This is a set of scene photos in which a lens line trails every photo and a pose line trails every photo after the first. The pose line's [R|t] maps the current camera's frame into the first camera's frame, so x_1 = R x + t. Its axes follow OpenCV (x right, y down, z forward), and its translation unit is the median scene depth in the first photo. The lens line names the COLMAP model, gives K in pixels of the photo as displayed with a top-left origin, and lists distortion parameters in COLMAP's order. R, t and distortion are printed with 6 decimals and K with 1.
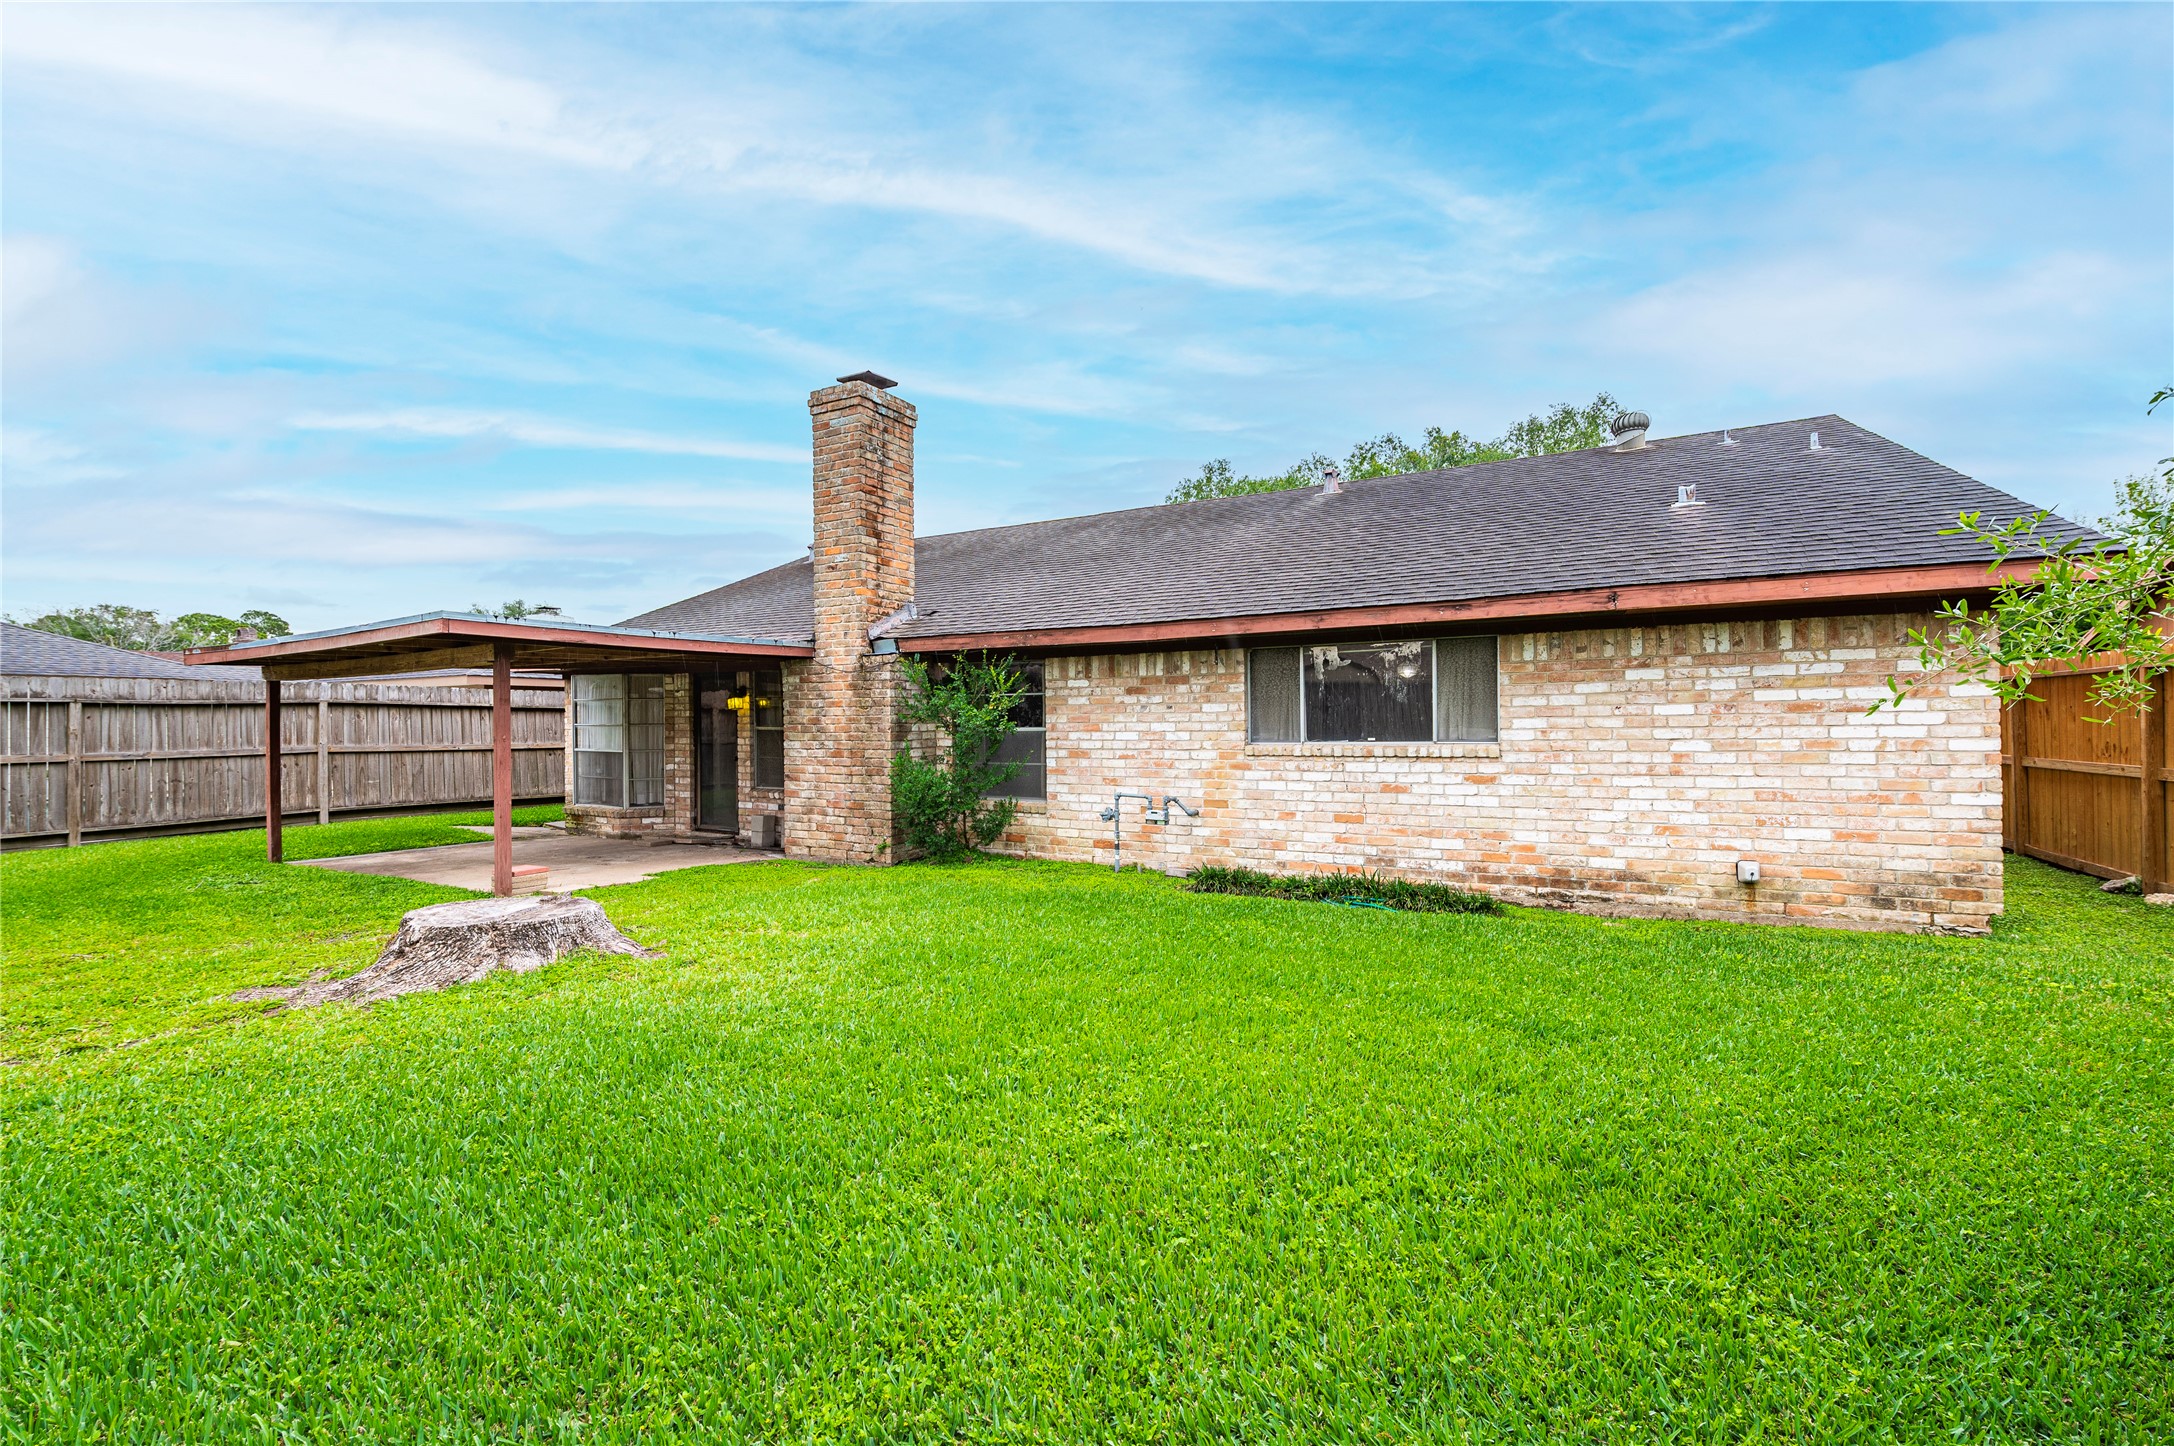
lens RADIAL K [[903.8, 0, 1090.8], [0, 903.8, 716.9], [0, 0, 1]] dist [-0.002129, -0.000195]
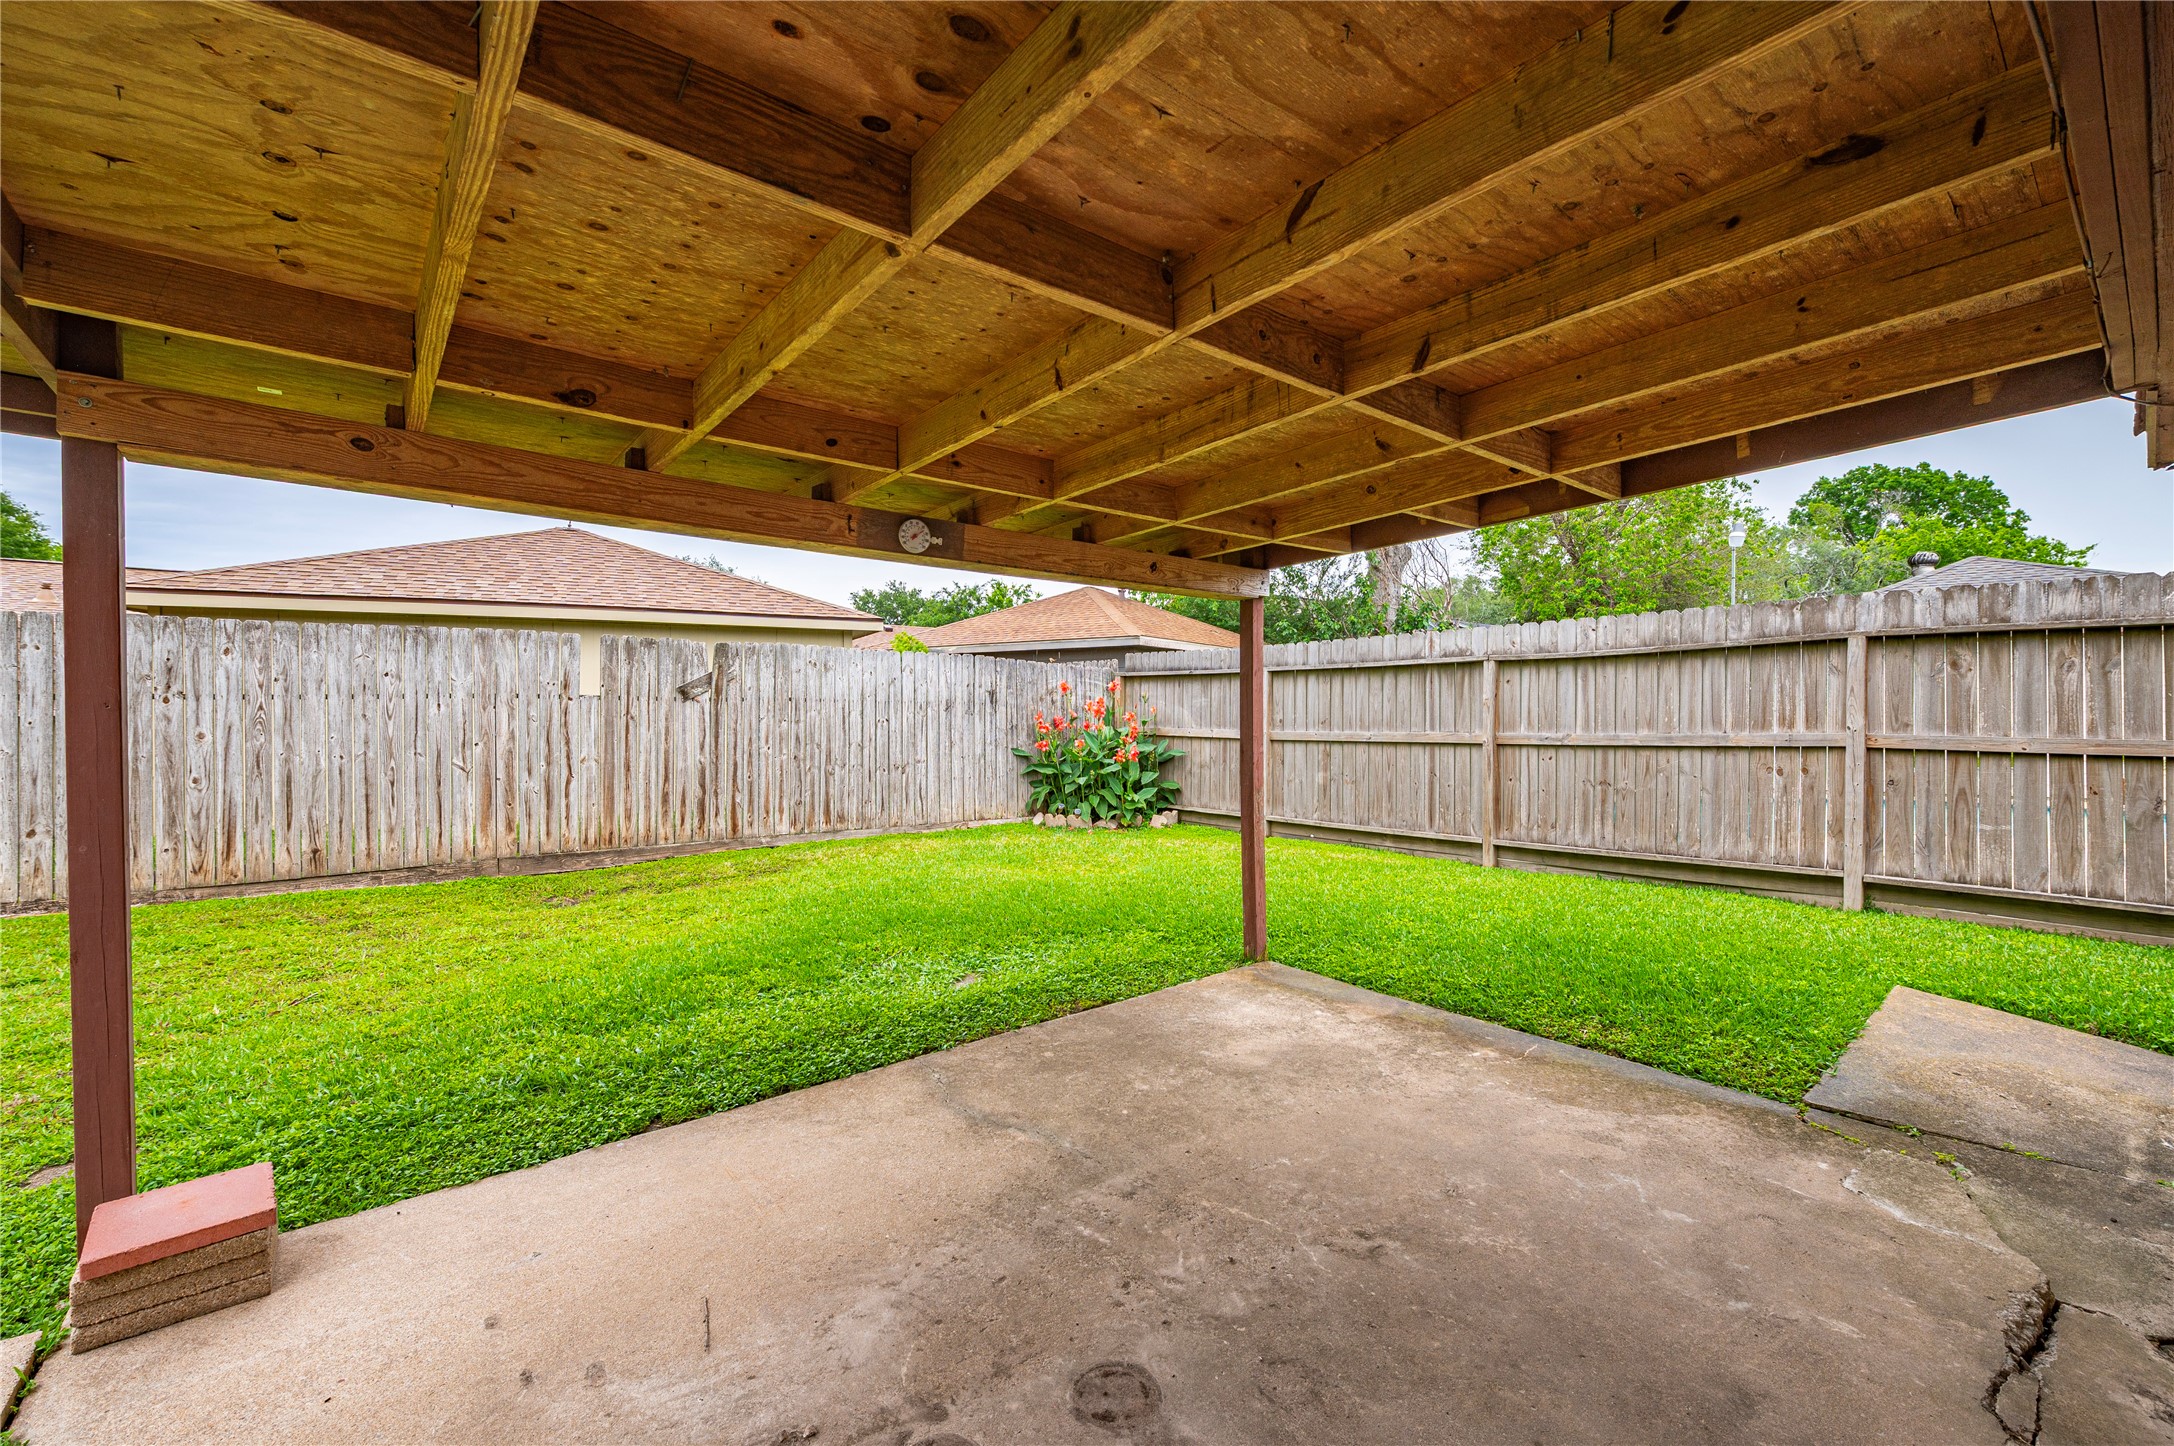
lens RADIAL K [[903.8, 0, 1090.8], [0, 903.8, 716.9], [0, 0, 1]] dist [-0.002129, -0.000195]
pose [[-0.369726, 0.013978, -0.929036, -0.379386], [0.012755, 0.999869, 0.009968, 0.018913], [0.929053, -0.008164, -0.369855, 1.048053]]
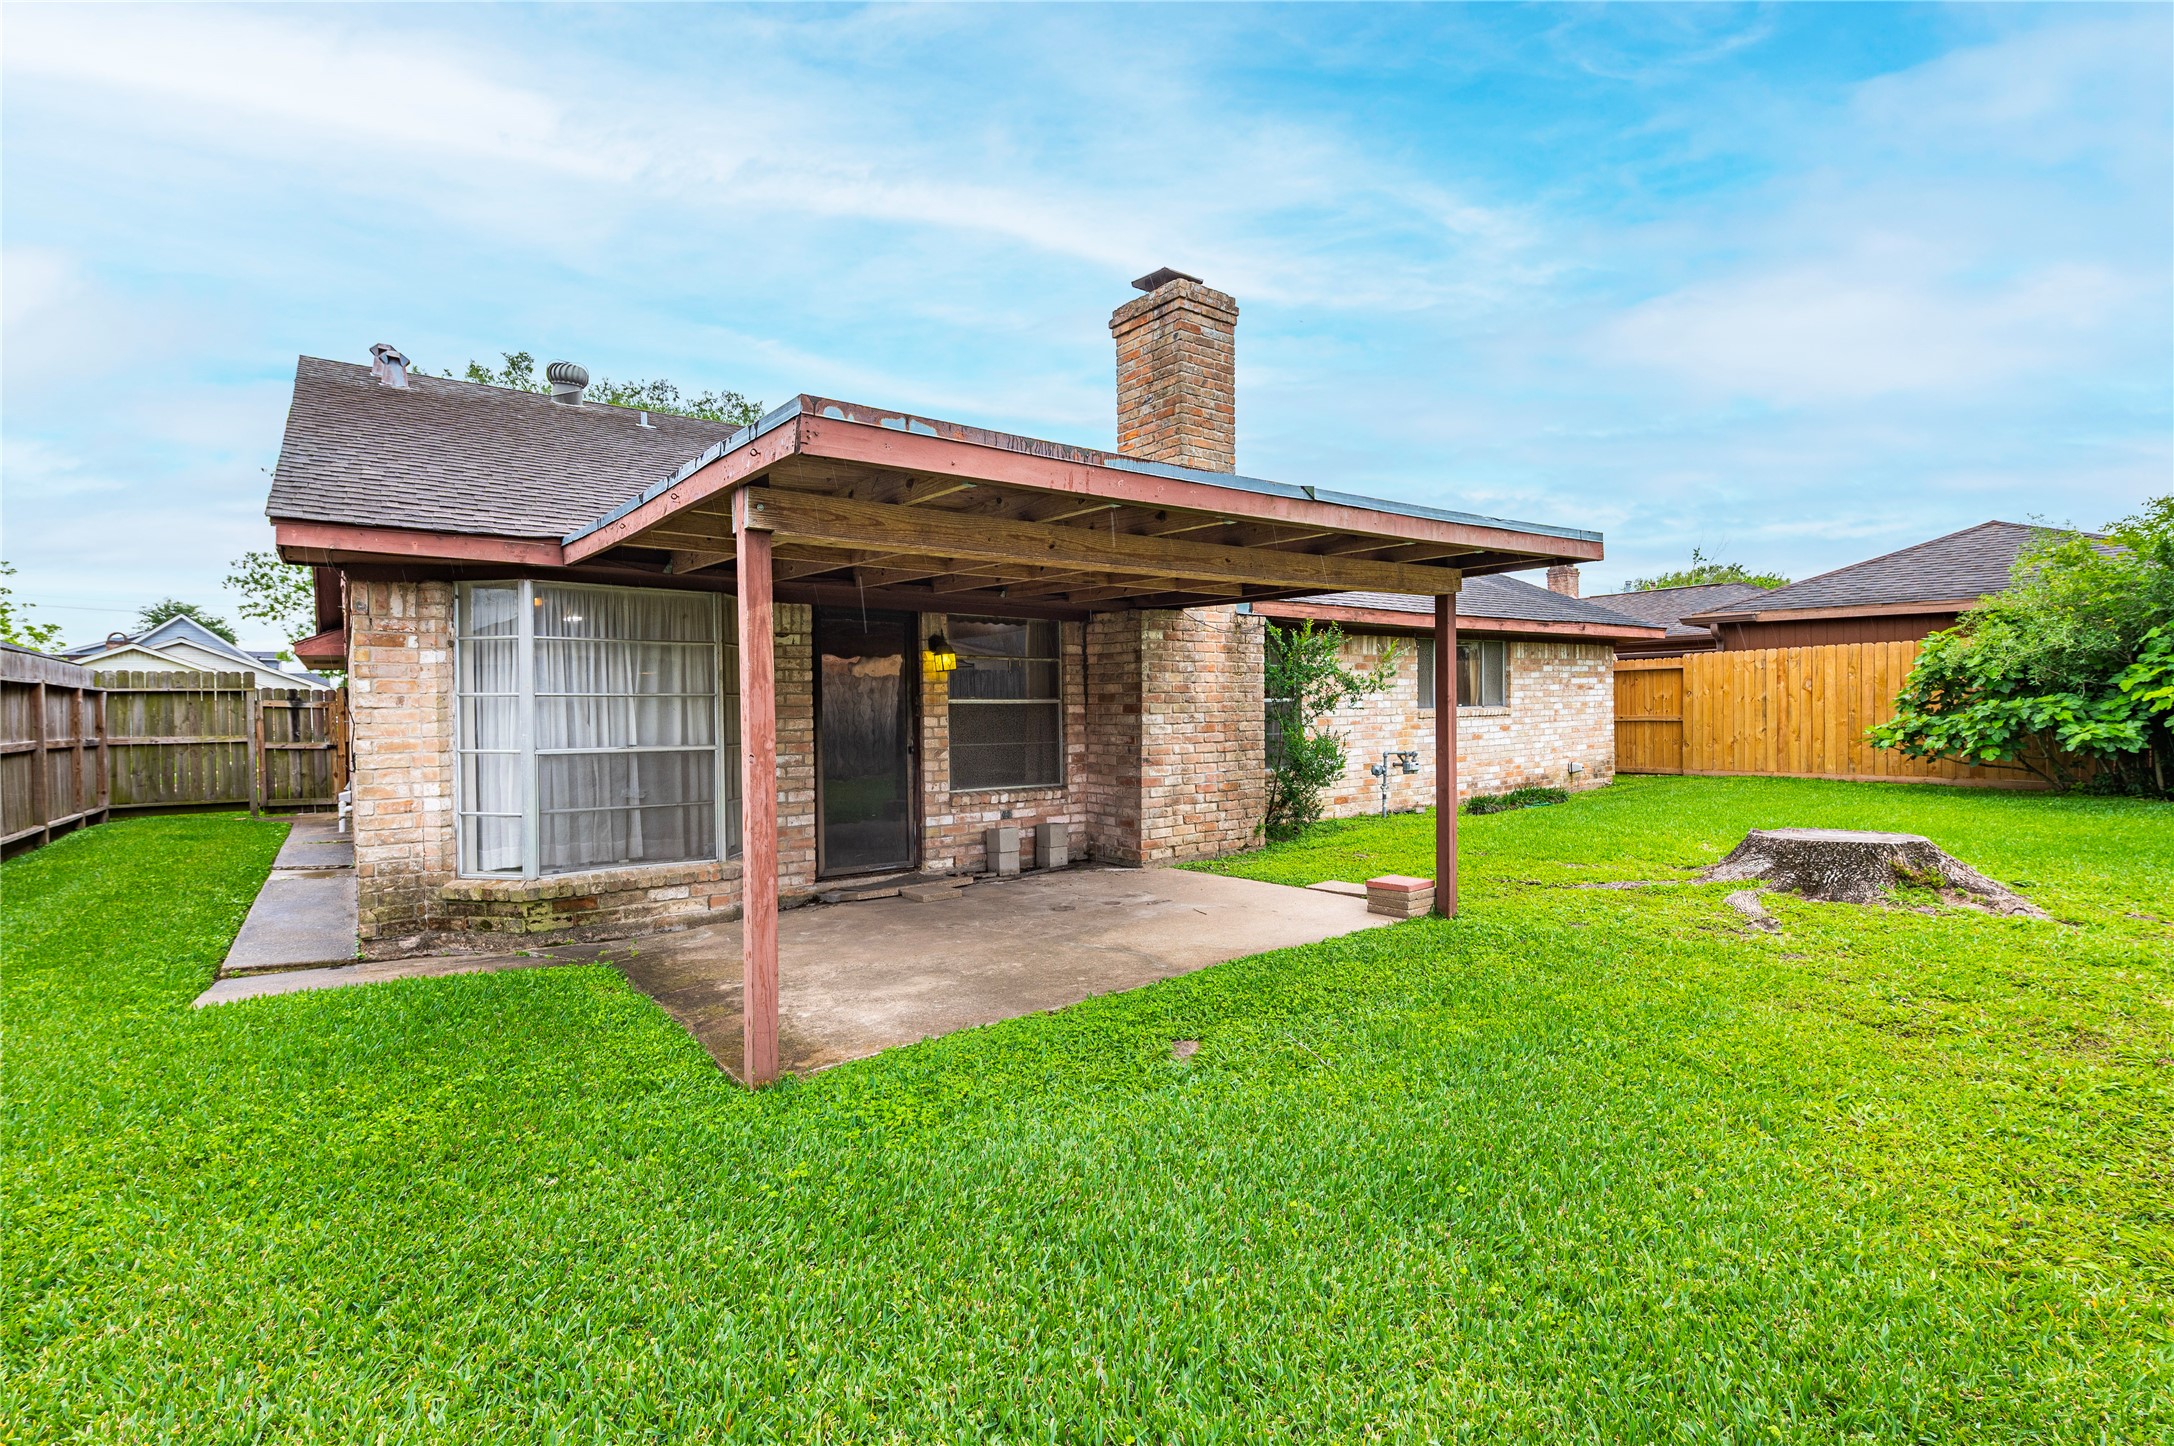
lens RADIAL K [[982.2, 0, 1089.6], [0, 982.2, 717.7], [0, 0, 1]] dist [-0.000856, 0.000092]
pose [[0.407041, -0.008521, 0.913370, -1.121763], [0.008755, 0.999947, 0.005427, 0.024601], [-0.913368, 0.005788, 0.407094, 0.707175]]
